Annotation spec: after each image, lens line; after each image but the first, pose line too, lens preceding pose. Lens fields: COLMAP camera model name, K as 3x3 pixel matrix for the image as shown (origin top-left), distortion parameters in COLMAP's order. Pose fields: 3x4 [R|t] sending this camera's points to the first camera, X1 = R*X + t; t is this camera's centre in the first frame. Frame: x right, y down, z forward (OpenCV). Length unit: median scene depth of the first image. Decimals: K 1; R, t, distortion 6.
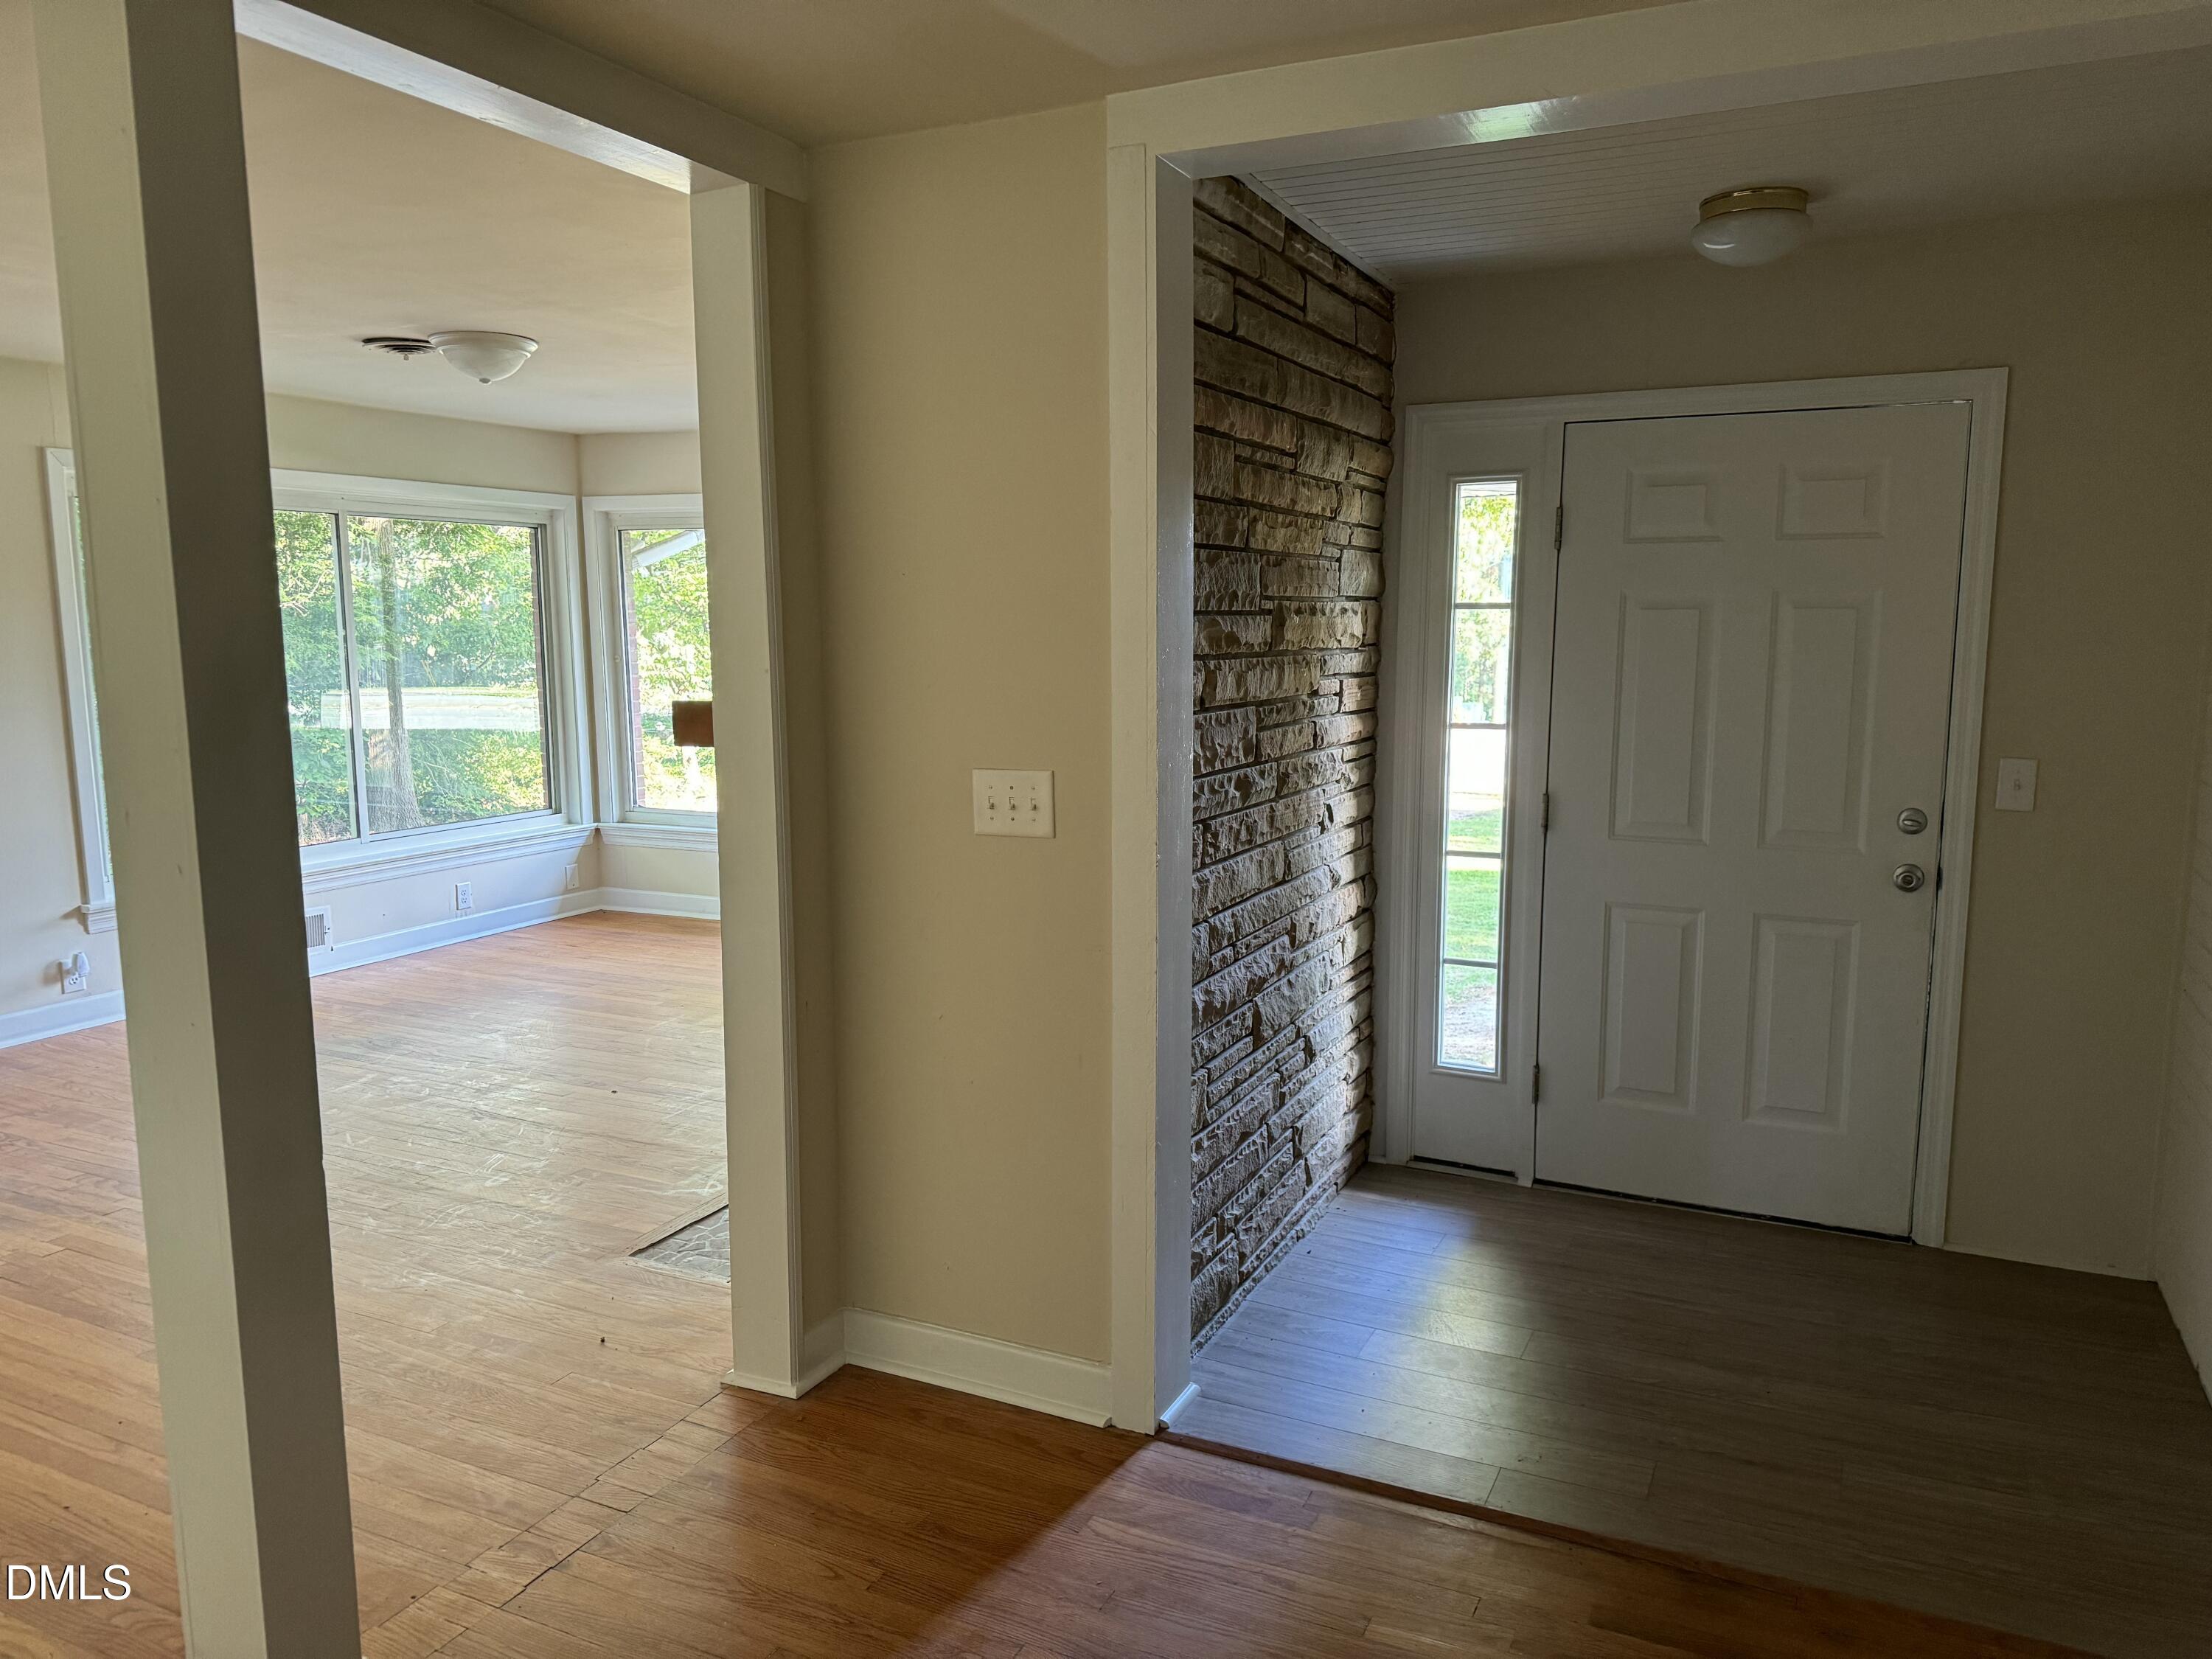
lens RADIAL K [[1562.3, 0, 1097.7], [0, 1562.3, 821.7], [0, 0, 1]] dist [0.085431, -0.094437]
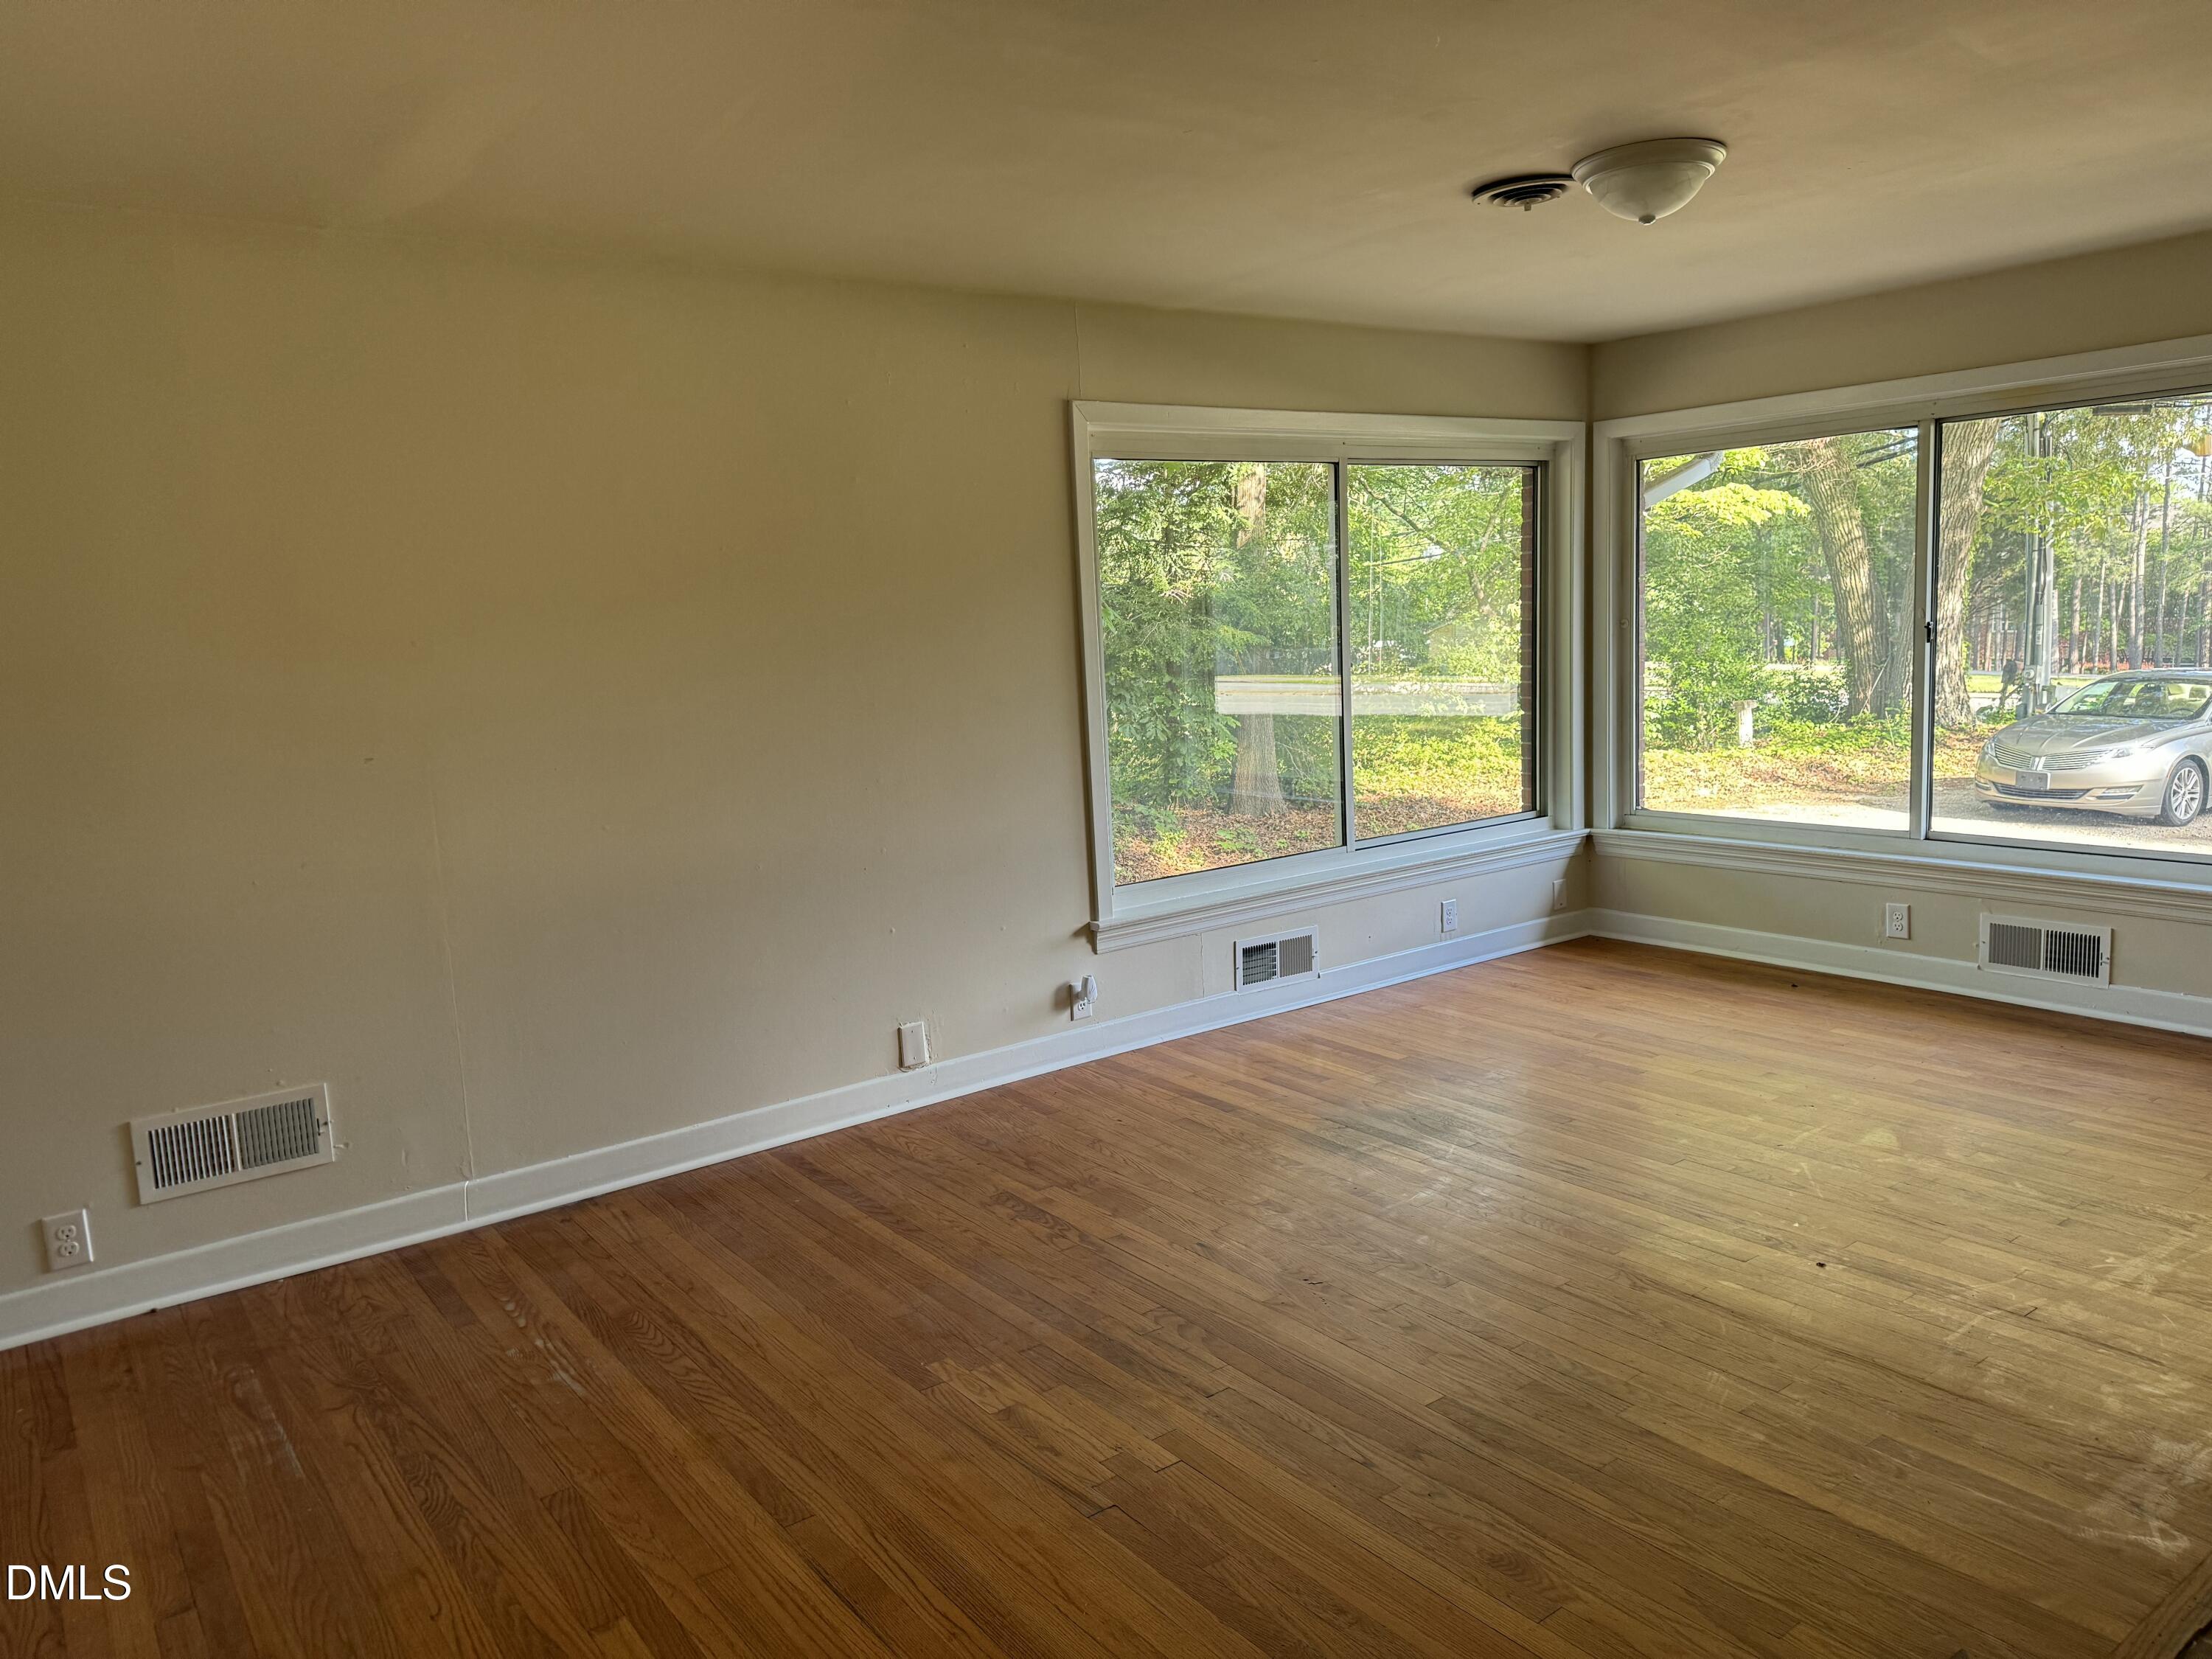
lens RADIAL K [[1562.3, 0, 1097.7], [0, 1562.3, 821.7], [0, 0, 1]] dist [0.085431, -0.094437]
pose [[0.885004, 0.022690, -0.465030, -0.230519], [-0.015729, 0.999699, 0.018845, -0.019573], [0.465318, -0.009364, 0.885094, 0.231165]]
